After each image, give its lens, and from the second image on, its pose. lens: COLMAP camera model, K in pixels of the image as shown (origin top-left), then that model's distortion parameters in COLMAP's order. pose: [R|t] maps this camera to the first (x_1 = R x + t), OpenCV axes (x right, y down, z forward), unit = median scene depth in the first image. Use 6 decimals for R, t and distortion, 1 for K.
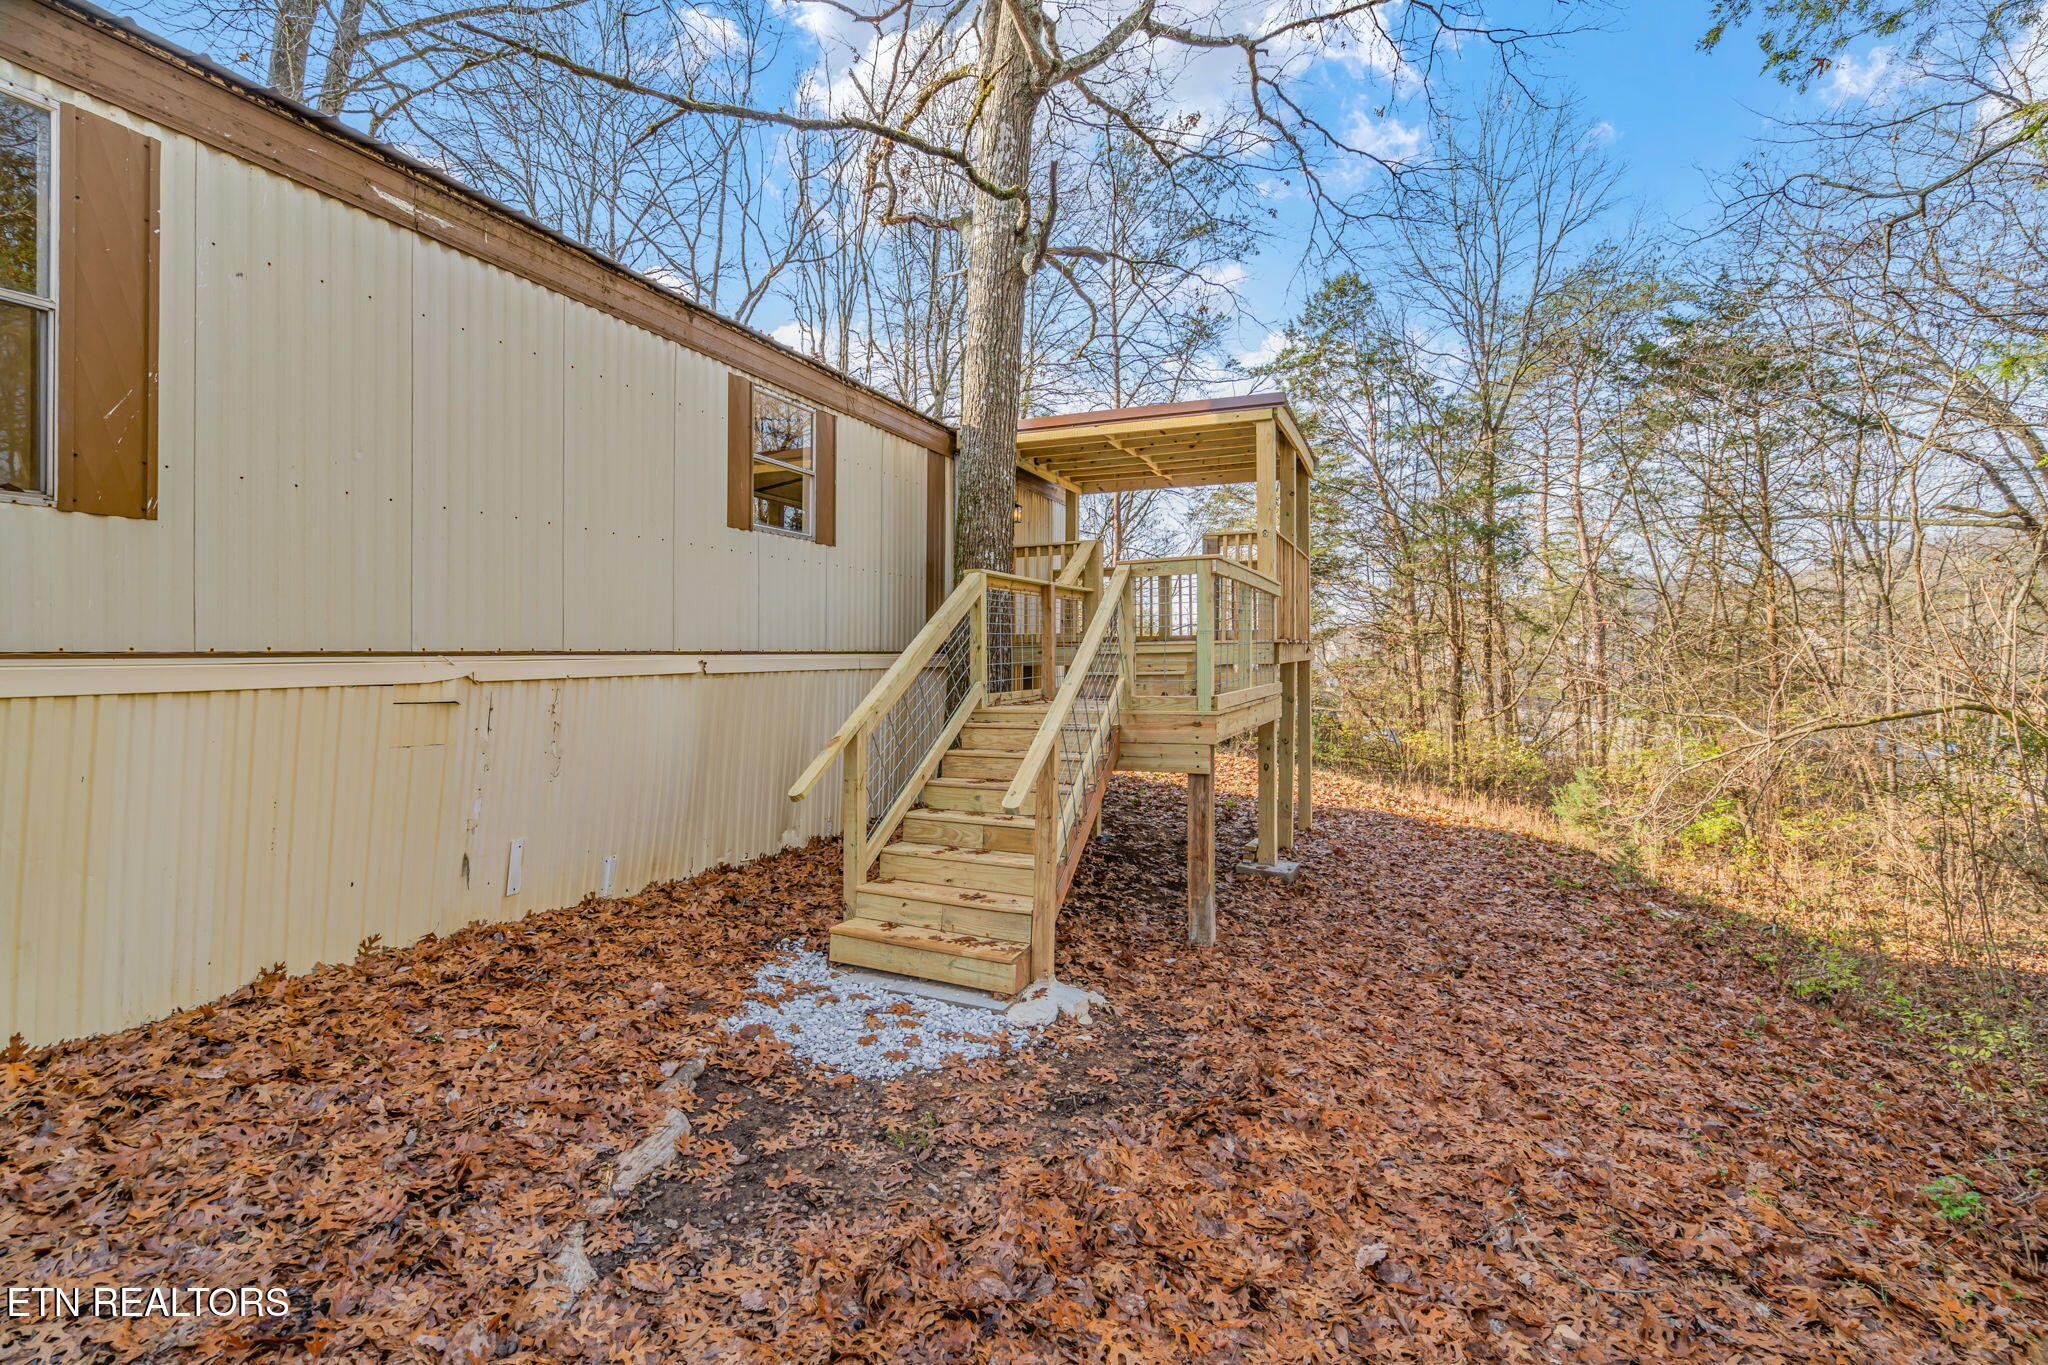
lens RADIAL K [[926.3, 0, 1015.0], [0, 926.3, 667.3], [0, 0, 1]] dist [0.003621, 0.000693]
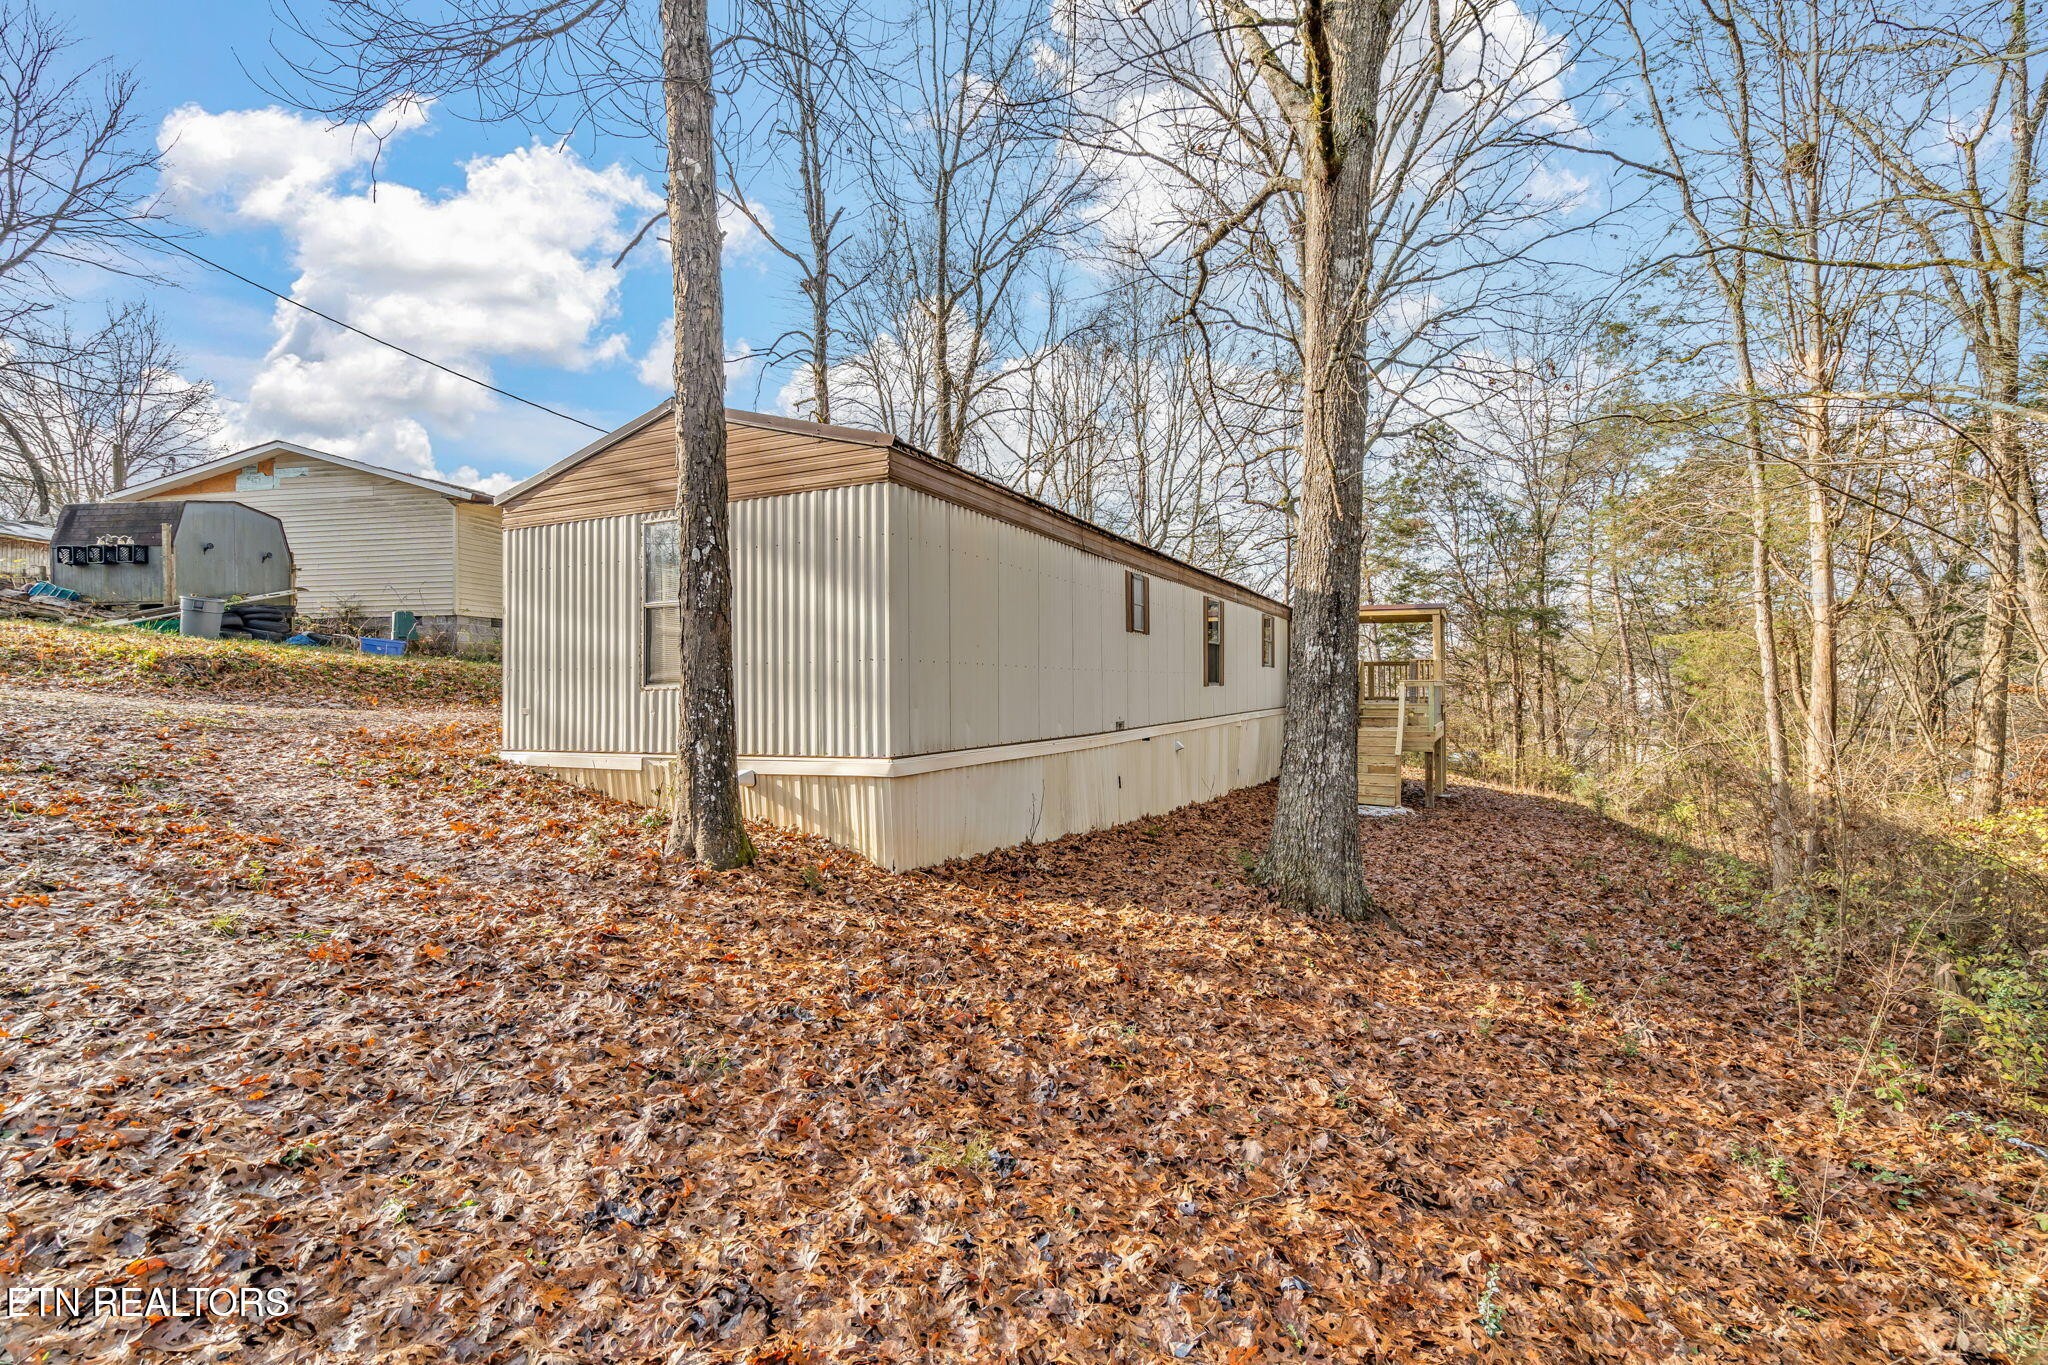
lens RADIAL K [[926.3, 0, 1030.5], [0, 926.3, 687.7], [0, 0, 1]] dist [0.003621, 0.000693]
pose [[0.999300, 0.001246, -0.037397, -0.214182], [-0.001425, 0.999988, -0.004747, -0.022159], [0.037390, 0.004797, 0.999289, -0.441781]]
